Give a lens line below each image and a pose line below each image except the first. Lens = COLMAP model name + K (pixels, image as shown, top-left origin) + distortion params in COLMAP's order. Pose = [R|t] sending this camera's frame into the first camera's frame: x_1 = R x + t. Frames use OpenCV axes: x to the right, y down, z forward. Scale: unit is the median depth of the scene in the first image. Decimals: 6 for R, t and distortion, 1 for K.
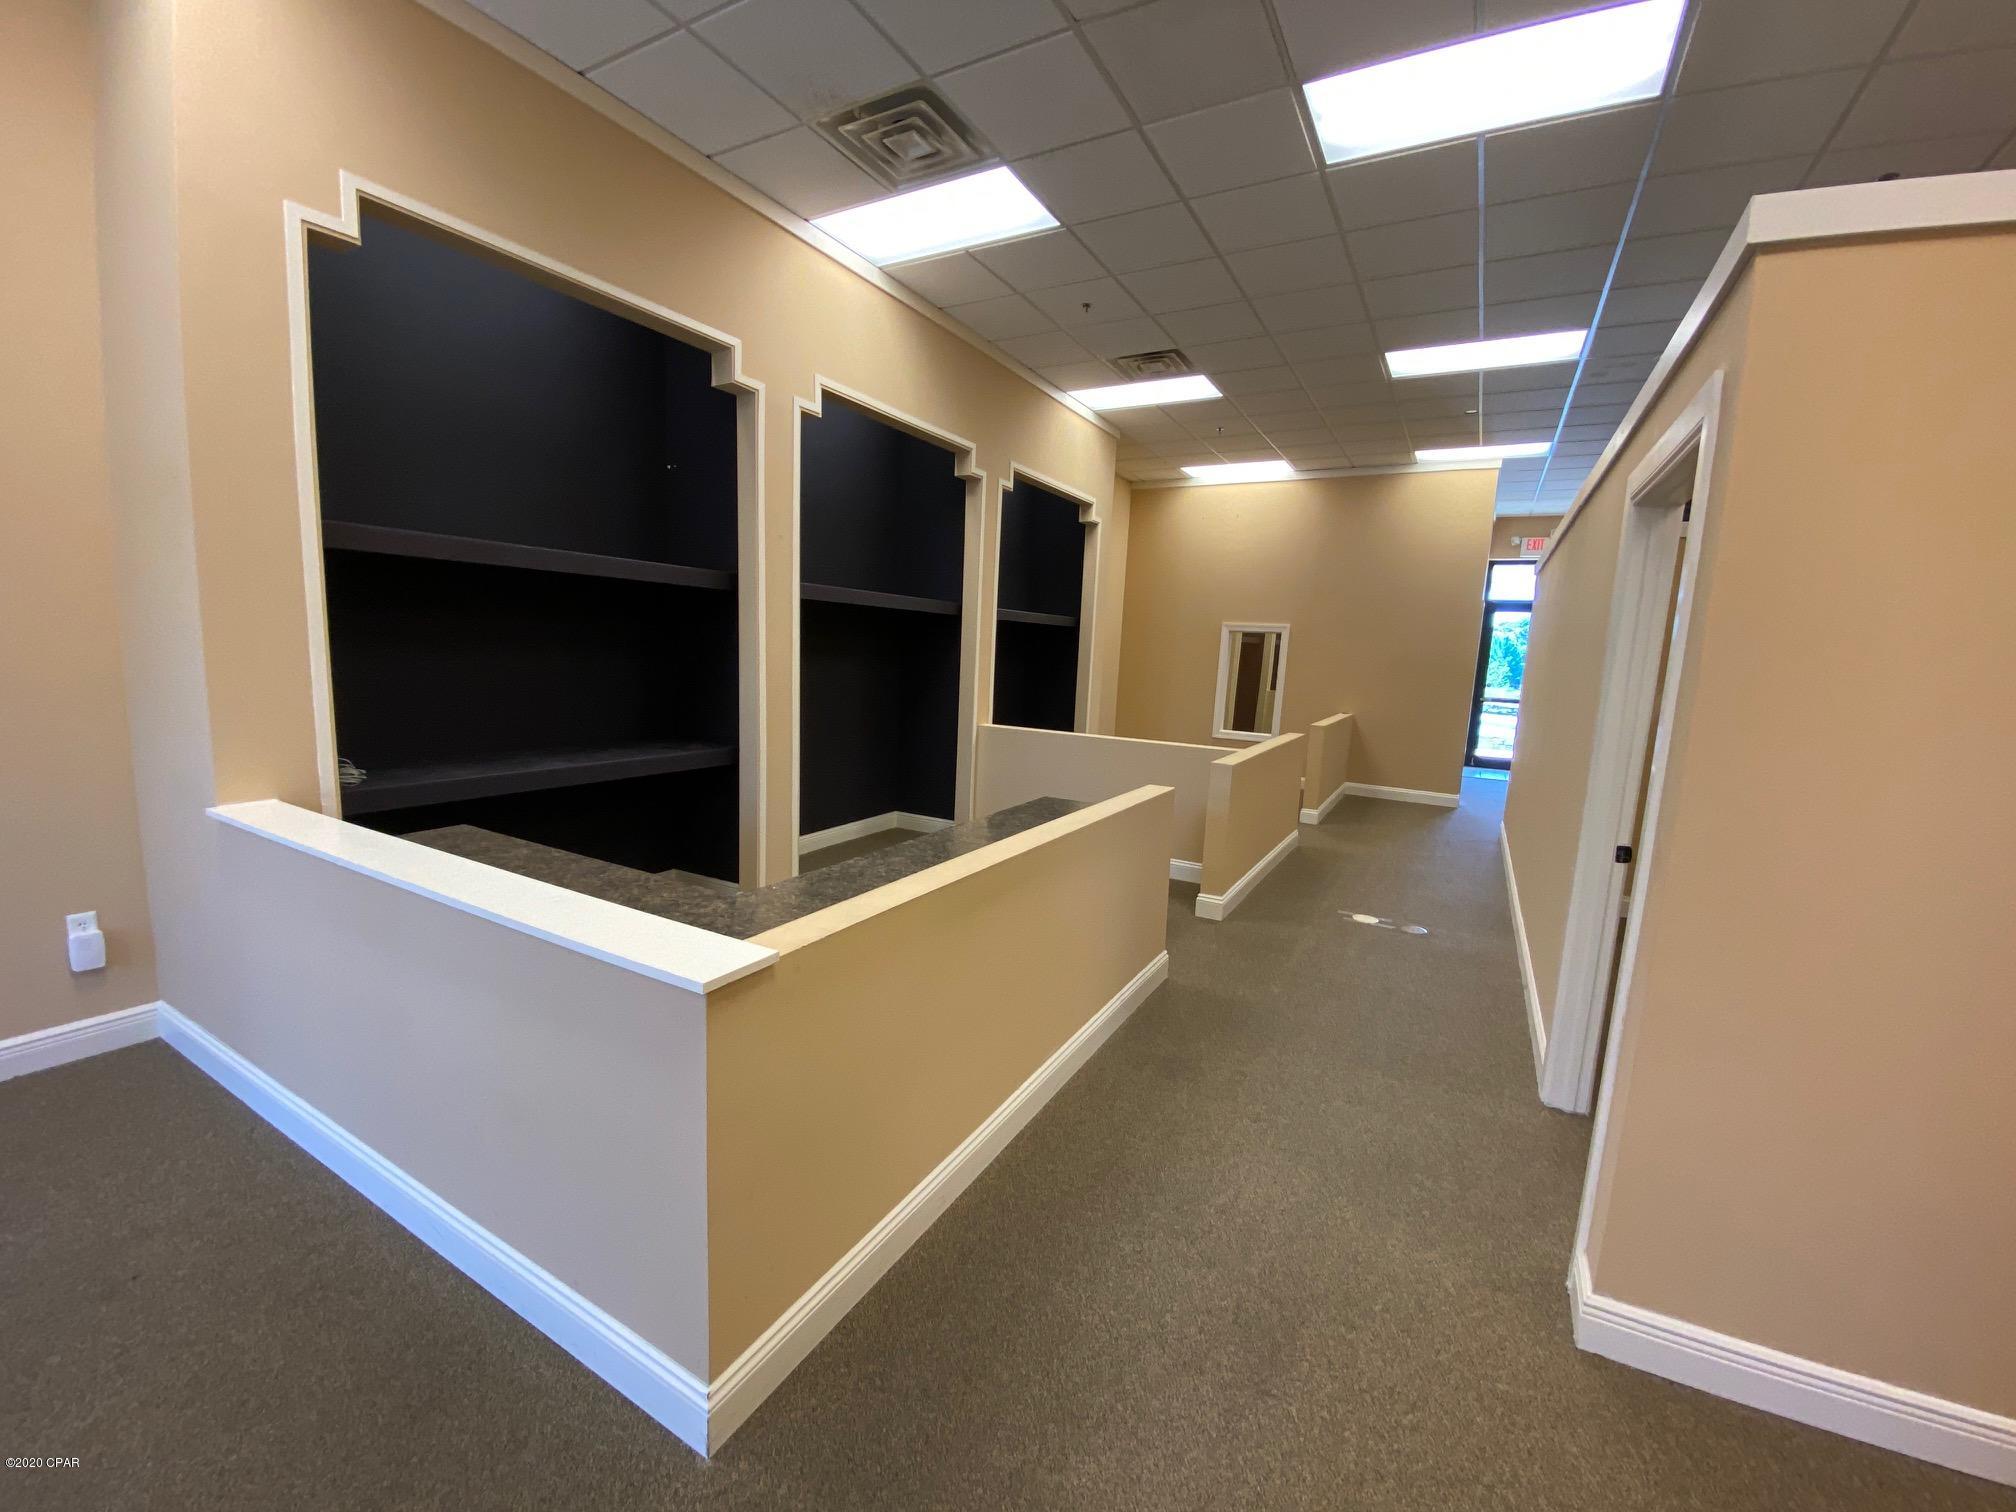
lens RADIAL K [[827.8, 0, 1012.6], [0, 827.8, 769.1], [0, 0, 1]] dist [-0.012007, -0.000628]
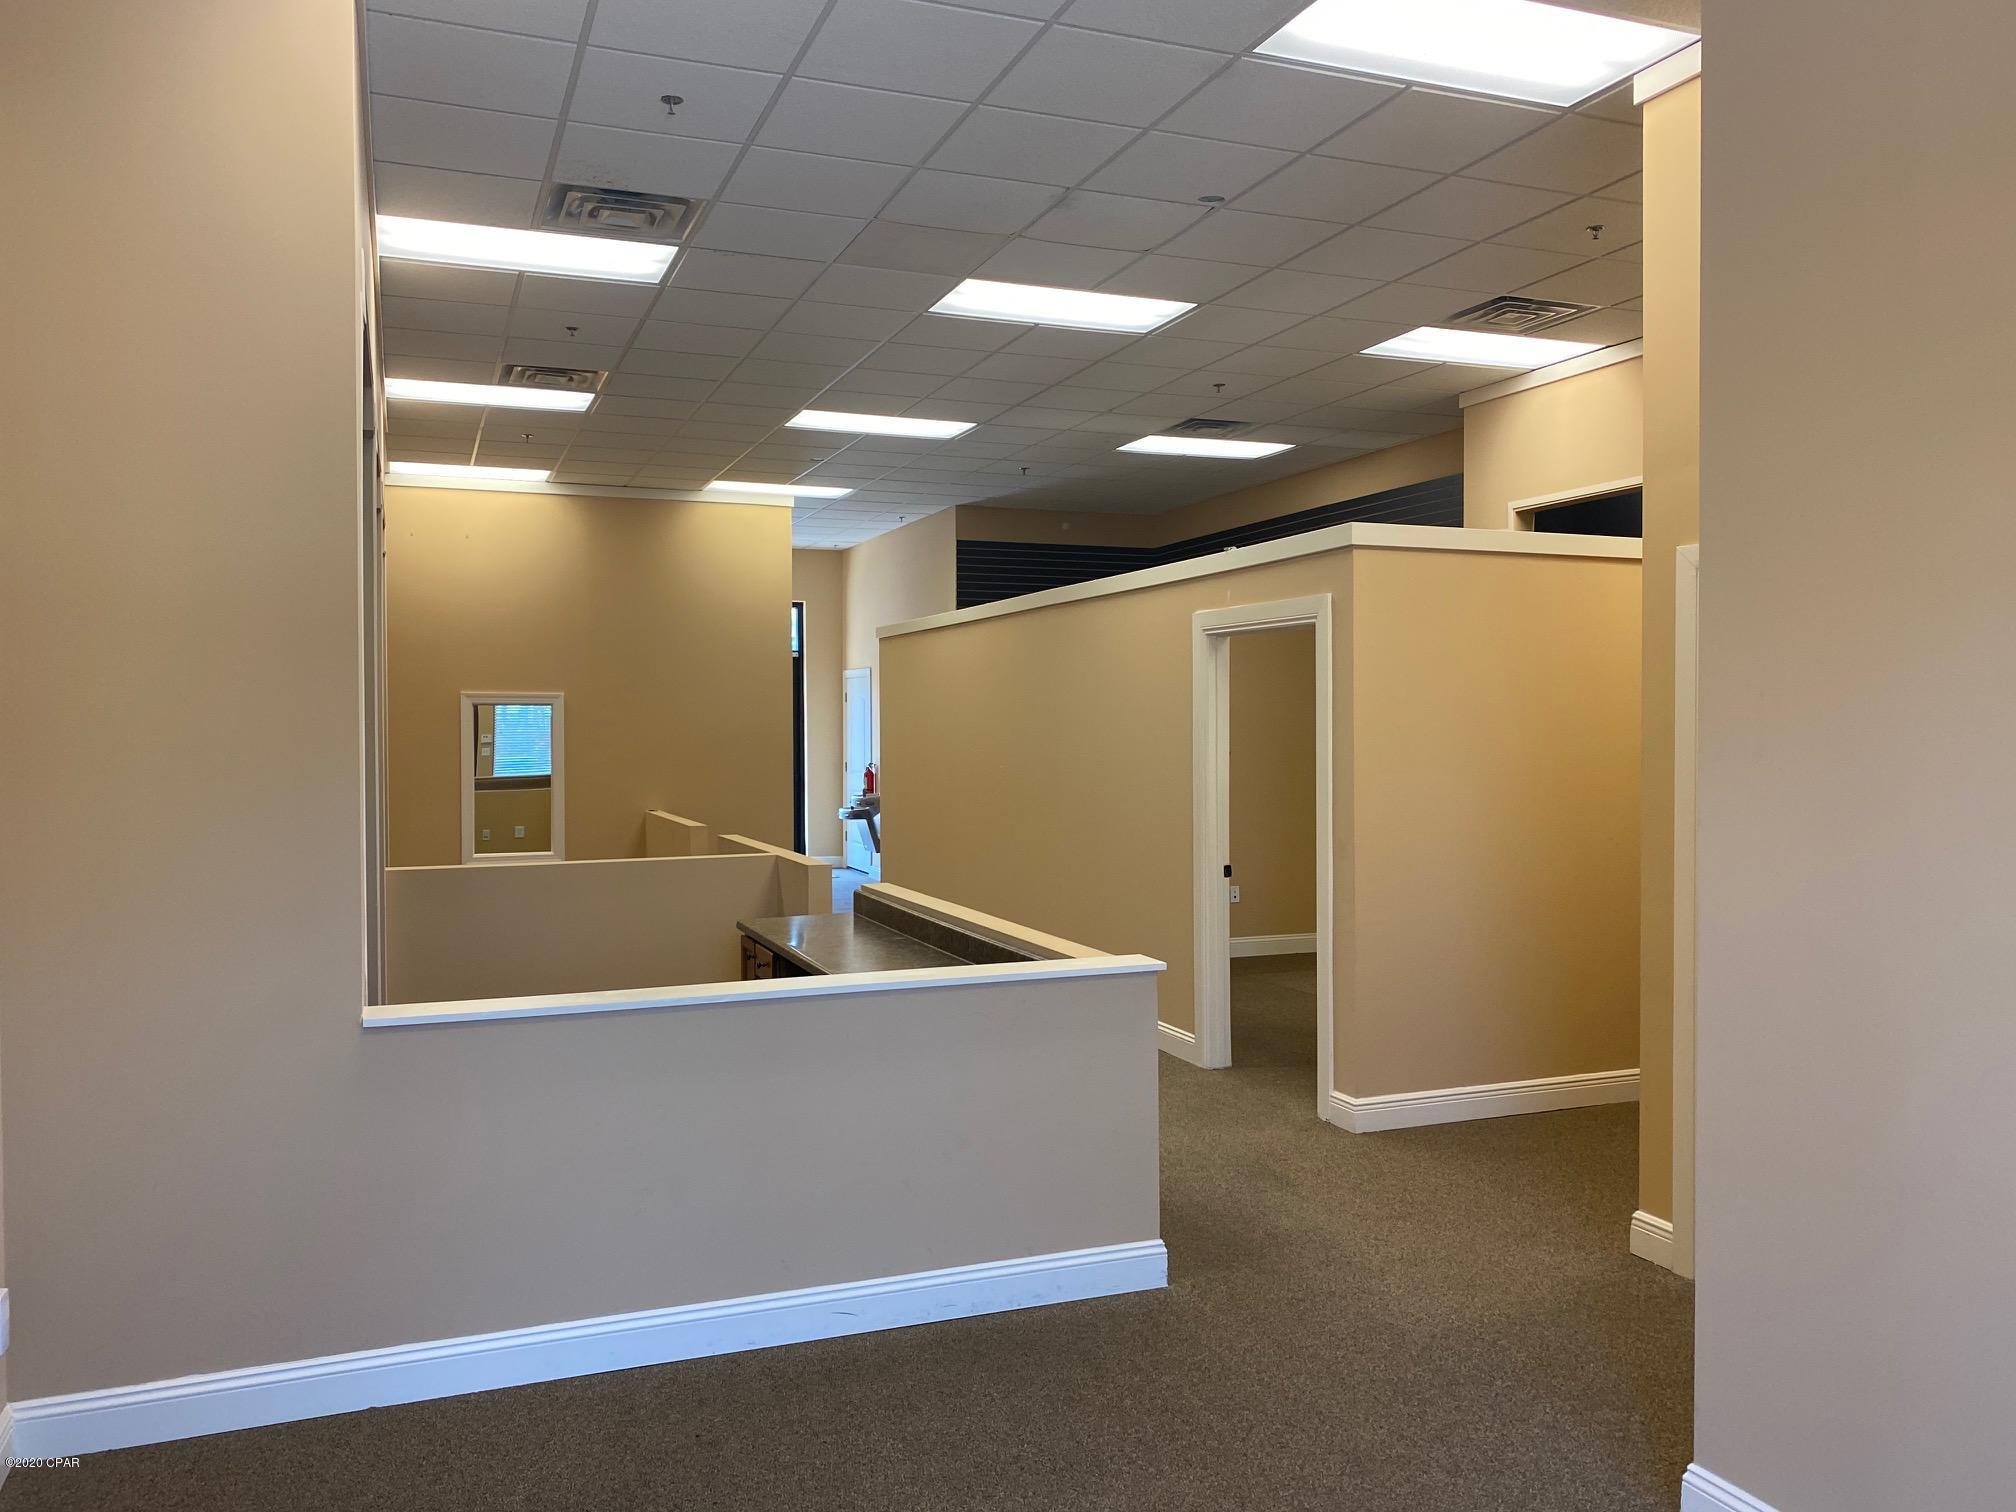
lens RADIAL K [[1535.7, 0, 1005.6], [0, 1535.7, 752.4], [0, 0, 1]] dist [0.001881, -0.000103]
pose [[0.635976, -0.056913, 0.769608, -1.020940], [0.144129, 0.988489, -0.046004, -0.021834], [-0.758130, 0.140180, 0.636858, -0.284004]]
